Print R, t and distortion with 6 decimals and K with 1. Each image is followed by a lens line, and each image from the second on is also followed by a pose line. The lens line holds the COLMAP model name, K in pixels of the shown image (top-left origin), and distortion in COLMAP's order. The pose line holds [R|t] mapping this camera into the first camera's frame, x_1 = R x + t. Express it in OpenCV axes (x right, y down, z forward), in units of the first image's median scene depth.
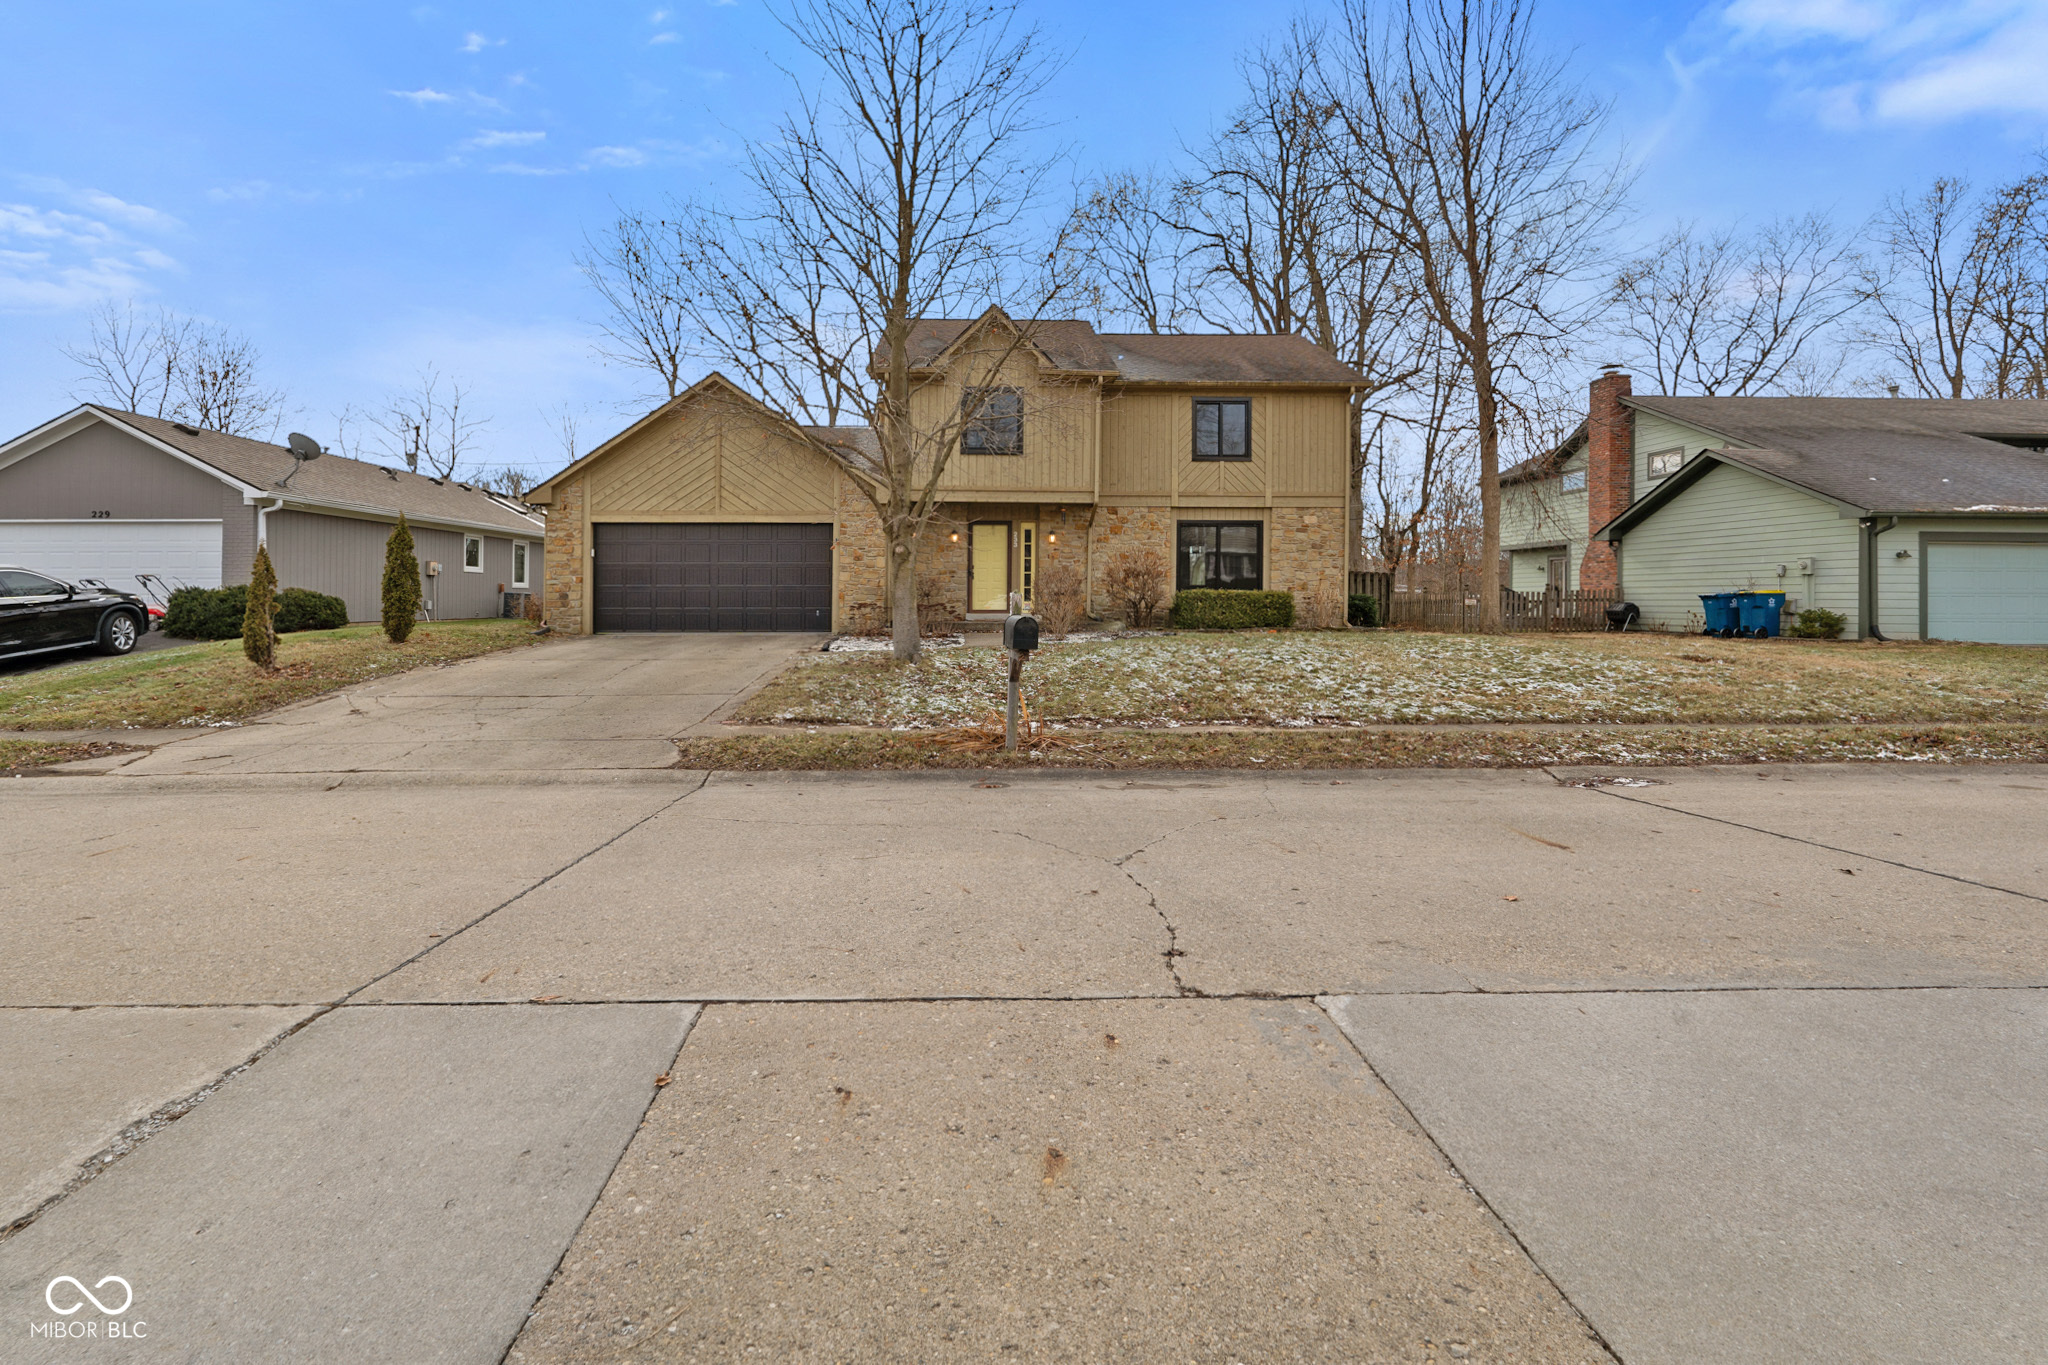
lens RADIAL K [[959.9, 0, 955.7], [0, 959.9, 616.3], [0, 0, 1]] dist [-0.004386, -0.000546]
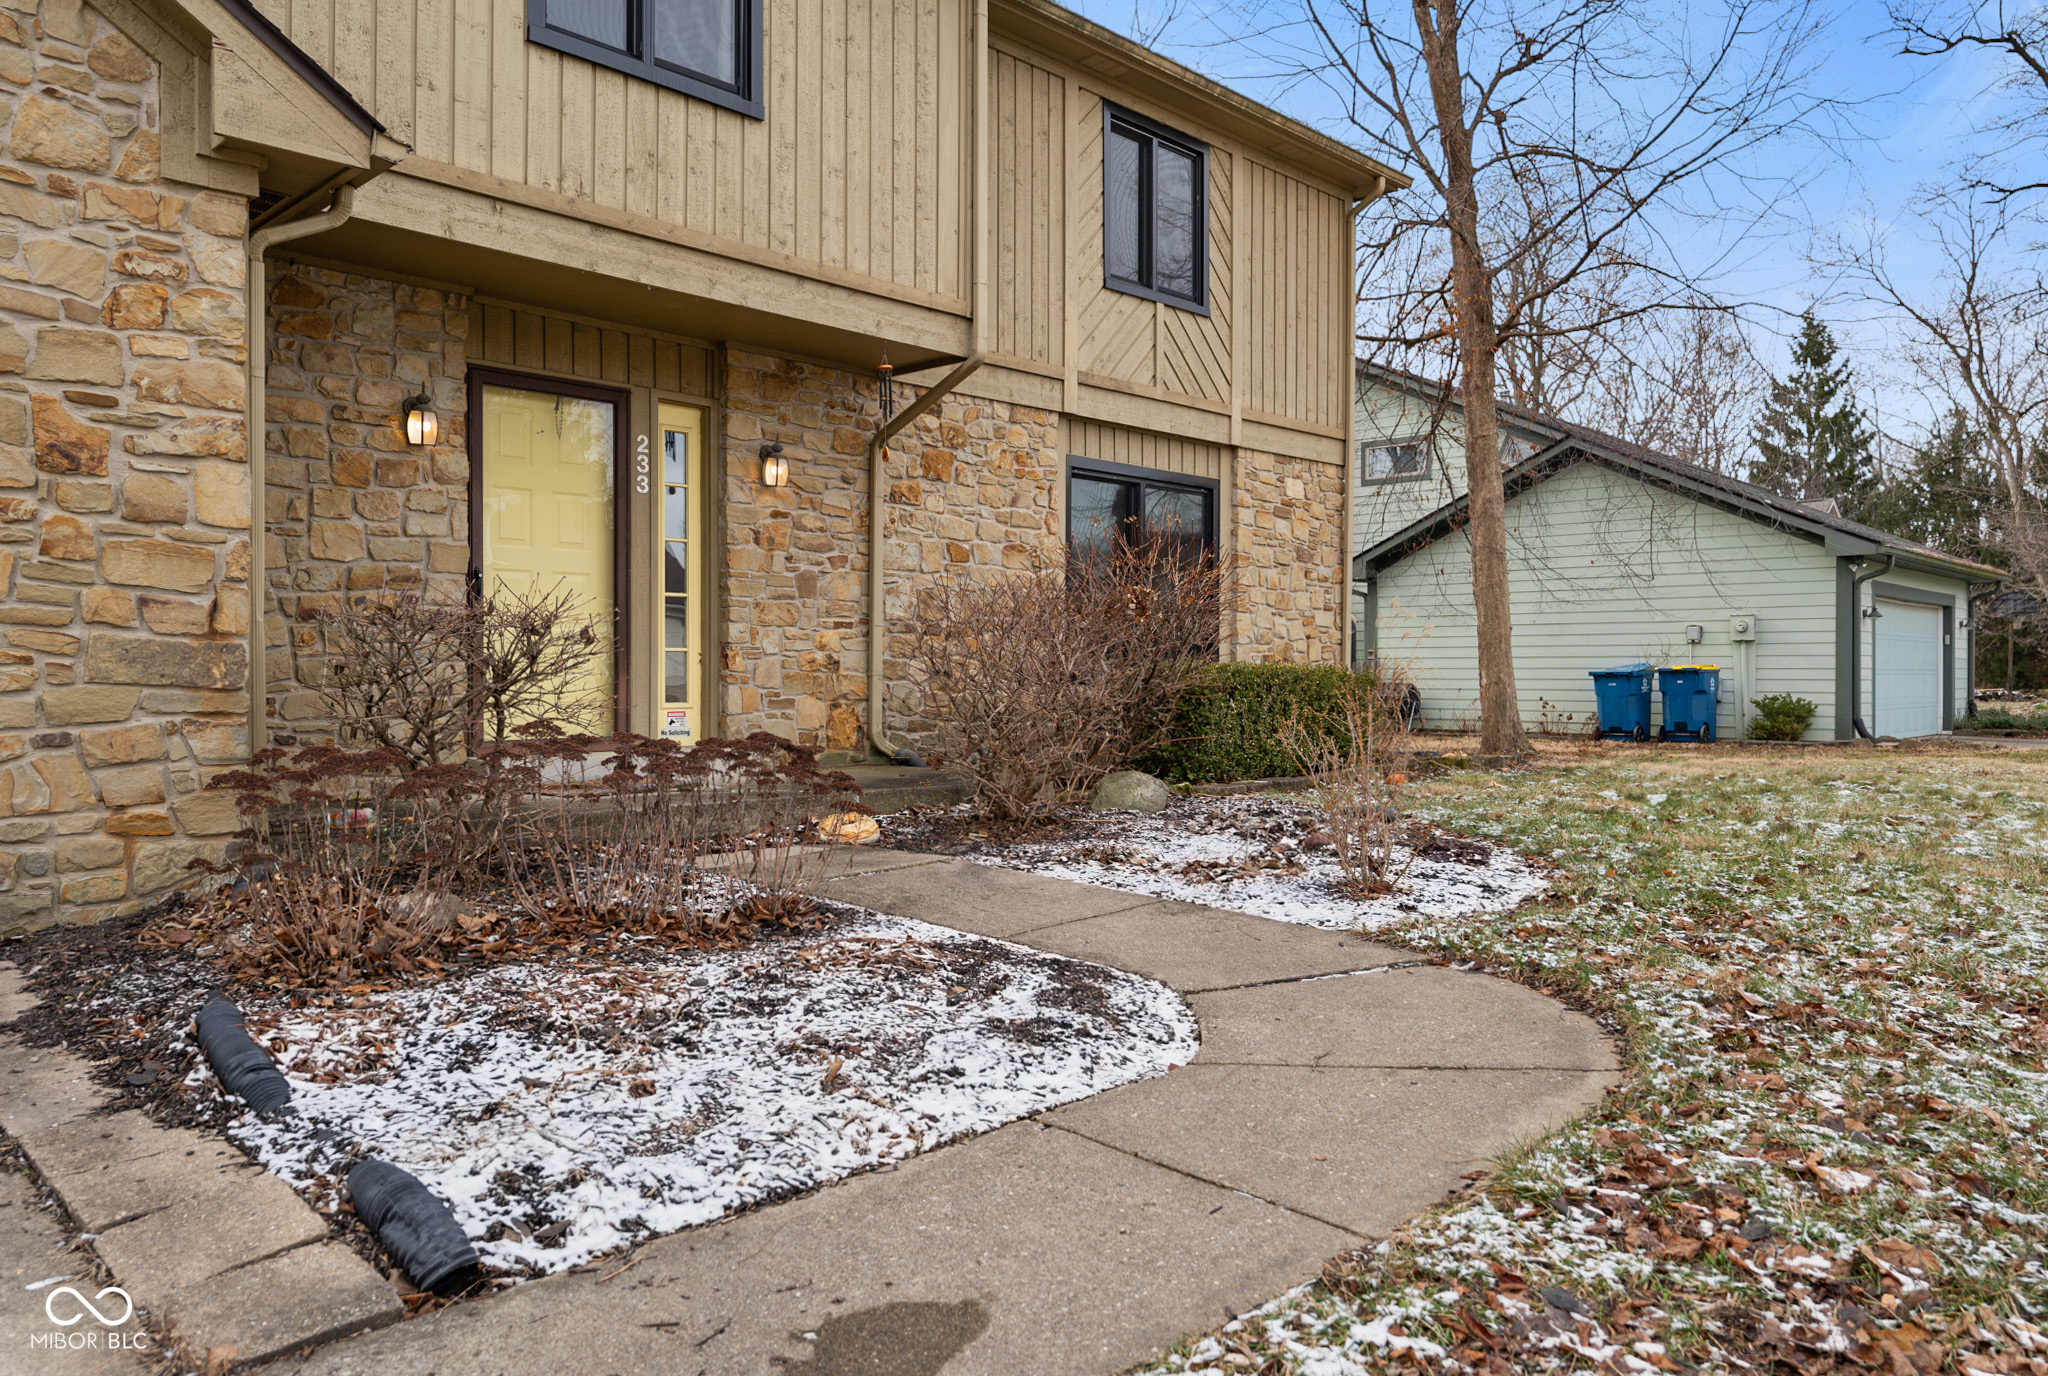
lens RADIAL K [[1467.9, 0, 1031.0], [0, 1467.9, 687.4], [0, 0, 1]] dist [0.008472, -0.003821]
pose [[0.683369, -0.009441, 0.730012, -0.158296], [0.014670, 0.999892, -0.000802, -0.018236], [-0.729926, 0.011258, 0.683433, 0.662370]]
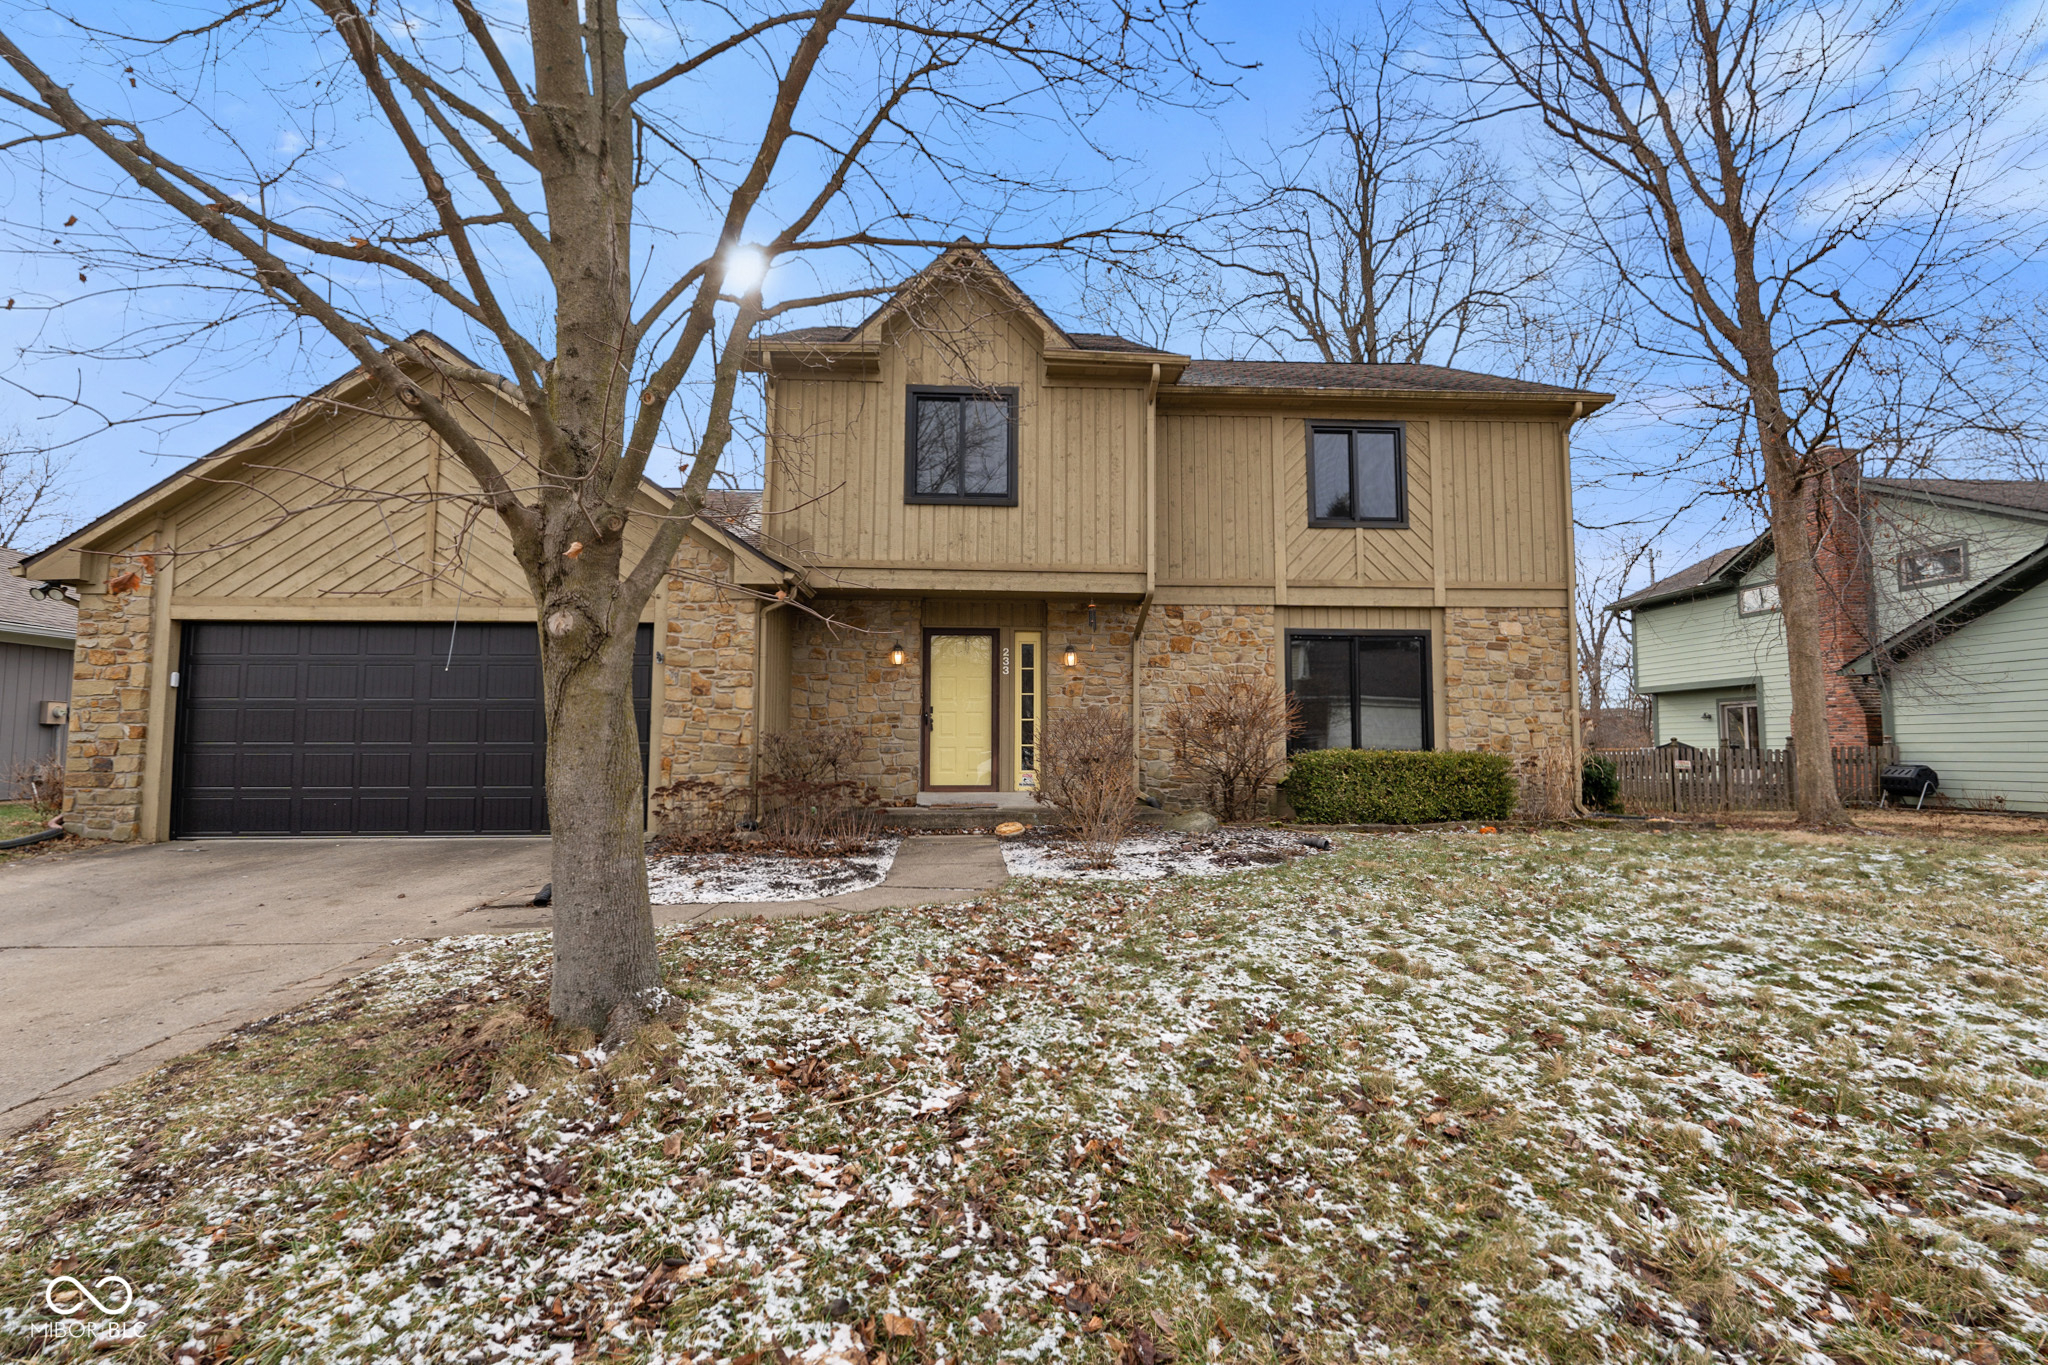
lens RADIAL K [[959.9, 0, 1006.7], [0, 959.9, 686.4], [0, 0, 1]] dist [-0.004386, -0.000546]
pose [[0.998573, 0.002248, 0.053350, 0.032898], [0.002314, 0.996353, -0.085295, -0.016794], [-0.053347, 0.085297, 0.994926, 0.441083]]
